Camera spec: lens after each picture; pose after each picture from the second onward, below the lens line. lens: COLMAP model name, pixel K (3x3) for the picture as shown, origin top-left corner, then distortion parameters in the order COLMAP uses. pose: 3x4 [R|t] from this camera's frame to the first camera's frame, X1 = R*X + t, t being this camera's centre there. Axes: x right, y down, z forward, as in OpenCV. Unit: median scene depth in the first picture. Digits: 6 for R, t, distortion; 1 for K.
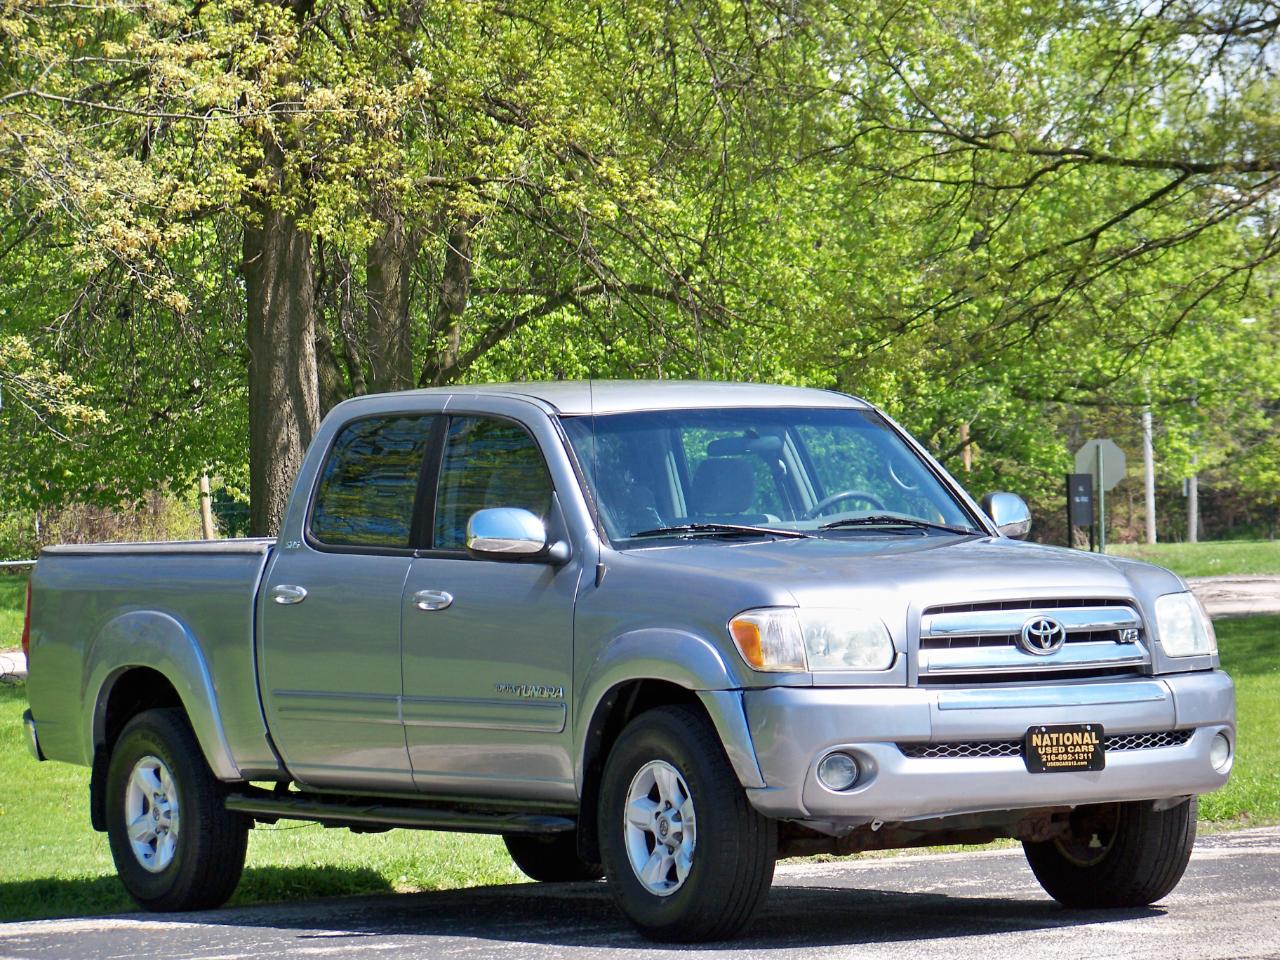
lens RADIAL K [[5525.3, 0, 640.0], [0, 5525.3, 480.0], [0, 0, 1]] dist [-0.168031, -2.480570]
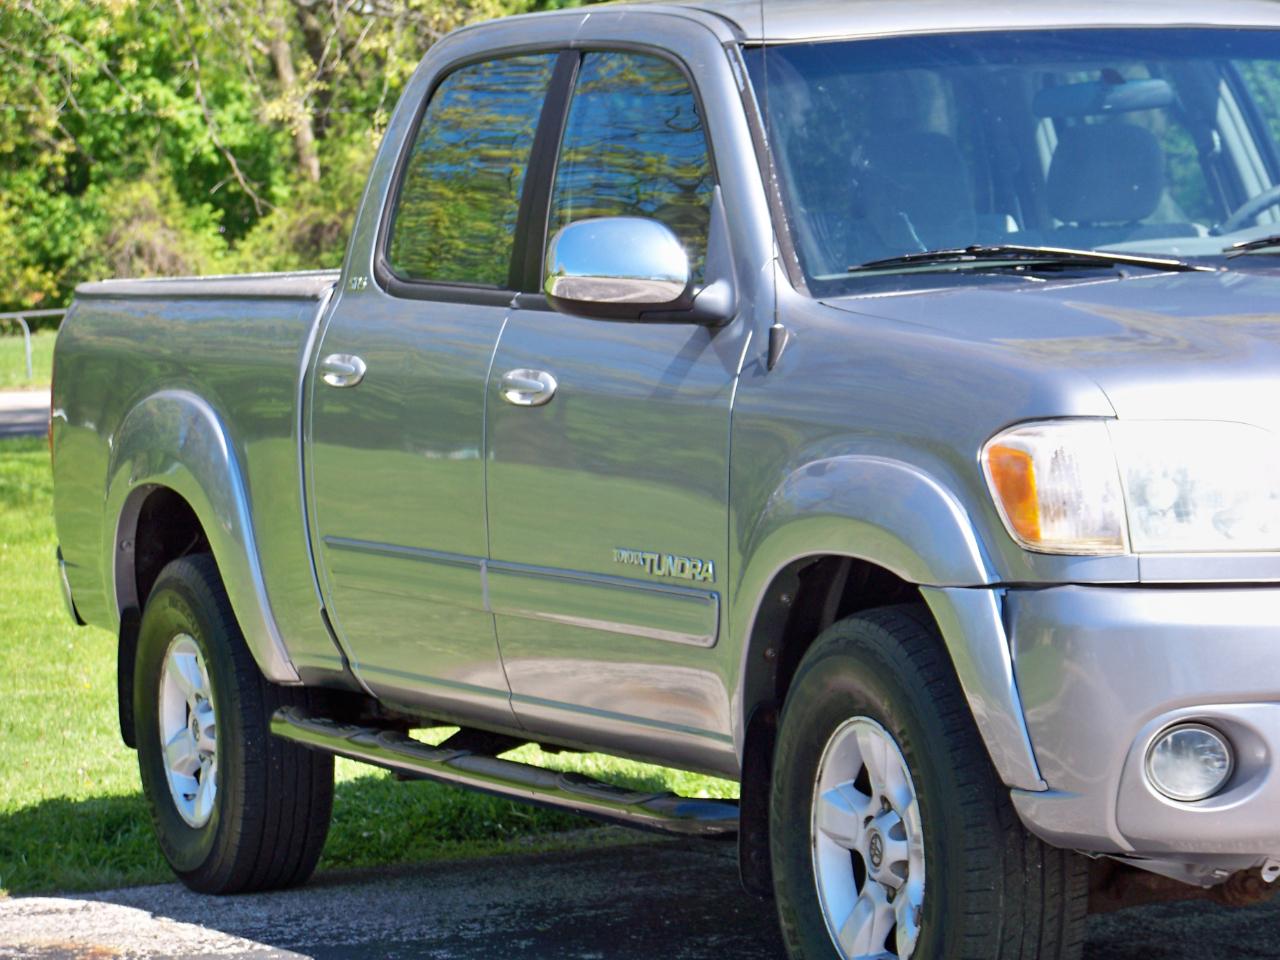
lens RADIAL K [[5525.3, 0, 640.0], [0, 5525.3, 480.0], [0, 0, 1]] dist [-0.168031, -2.480570]
pose [[0.990079, -0.003475, -0.140467, 0.053636], [0.011202, 0.998464, 0.054254, 0.001510], [0.140063, -0.055289, 0.988598, 0.496160]]
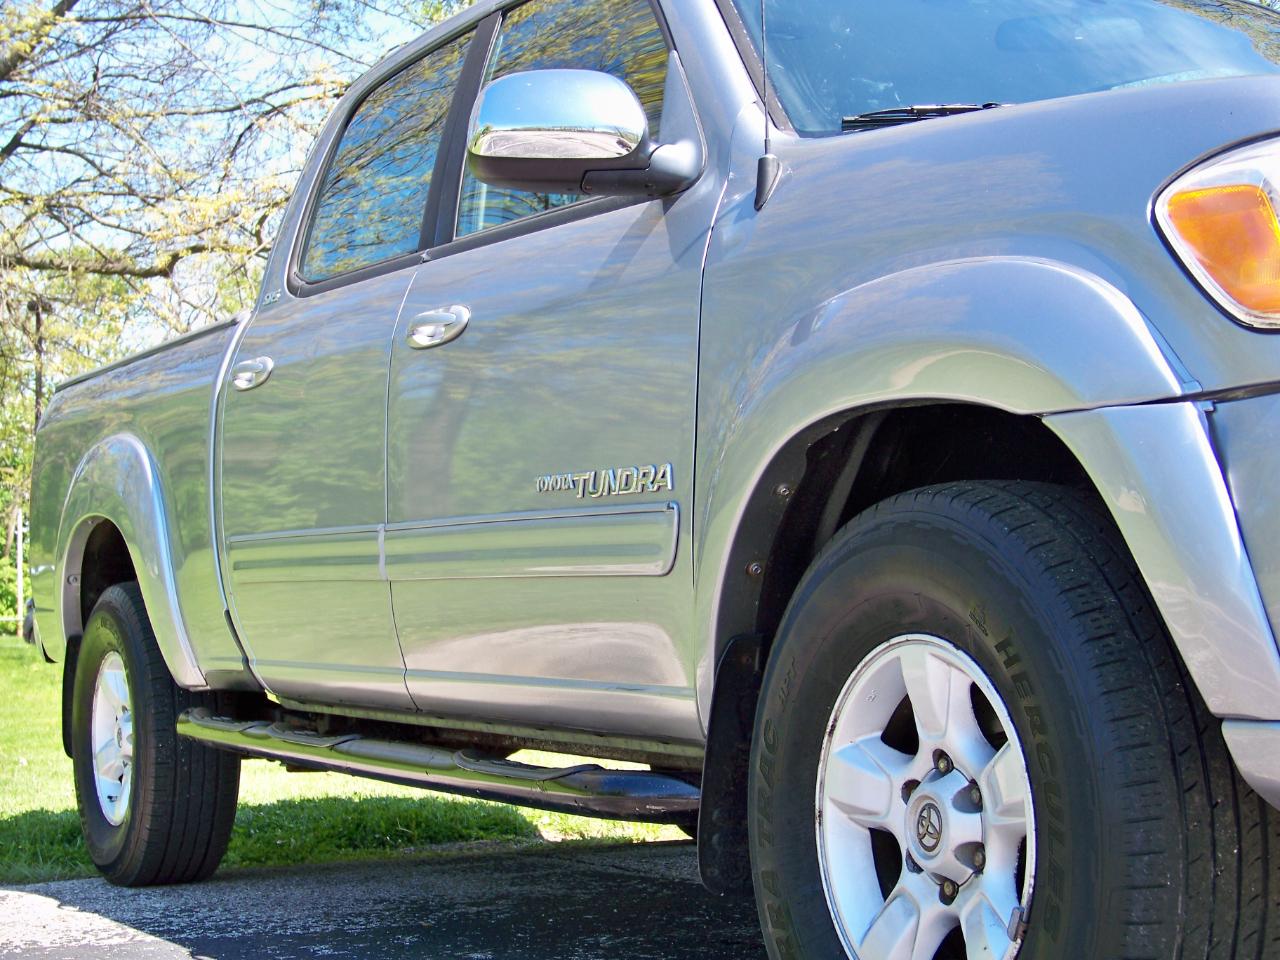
lens RADIAL K [[2538.7, 0, 671.8], [0, 2538.7, 455.0], [0, 0, 1]] dist [-0.085160, 0.773098]
pose [[0.998078, 0.017555, -0.059435, -0.002863], [-0.020333, 0.998713, -0.046463, 0.046761], [0.058542, 0.047582, 0.997150, 0.830679]]
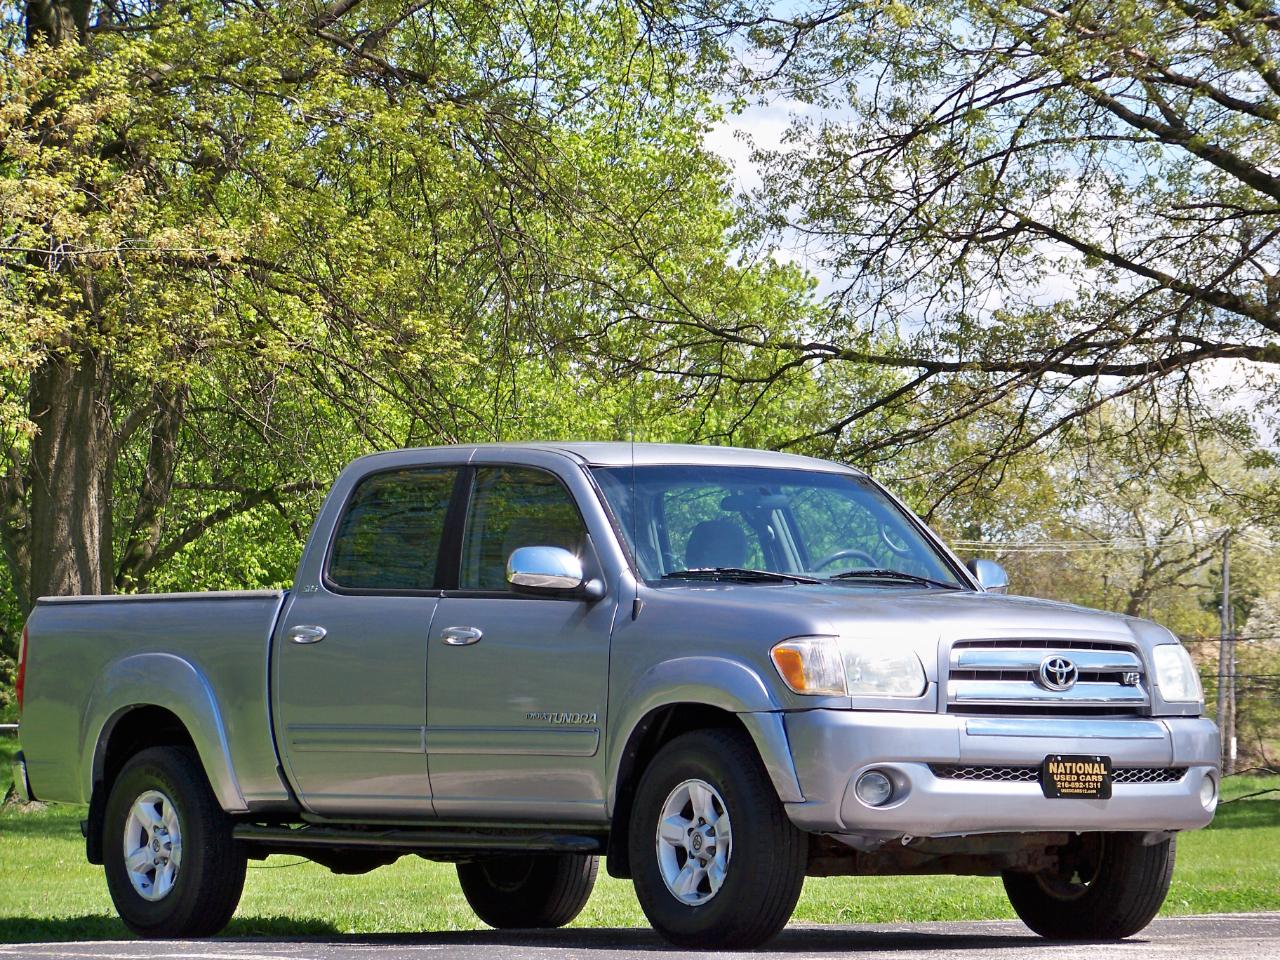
lens RADIAL K [[5525.3, 0, 640.0], [0, 5525.3, 480.0], [0, 0, 1]] dist [-0.168031, -2.480570]
pose [[0.997577, 0.036212, 0.059400, -0.072627], [-0.033857, 0.998619, -0.040177, 0.035888], [-0.060773, 0.038068, 0.997425, -0.072358]]
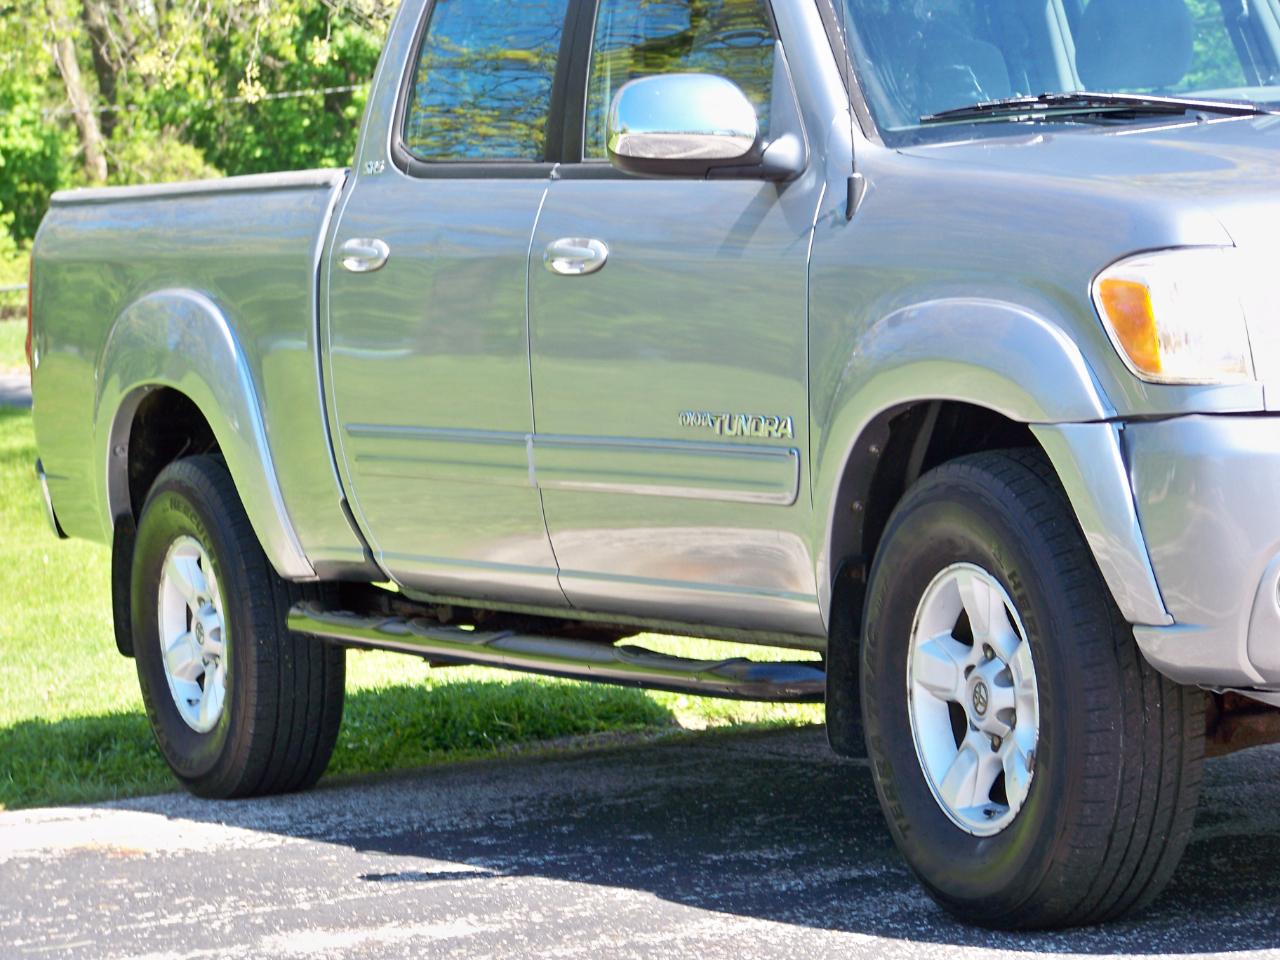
lens RADIAL K [[5525.3, 0, 640.0], [0, 5525.3, 480.0], [0, 0, 1]] dist [-0.168031, -2.480570]
pose [[0.994129, -0.024024, -0.105501, 0.026628], [0.030255, 0.997866, 0.057867, 0.013490], [0.103886, -0.060719, 0.992734, 0.500253]]
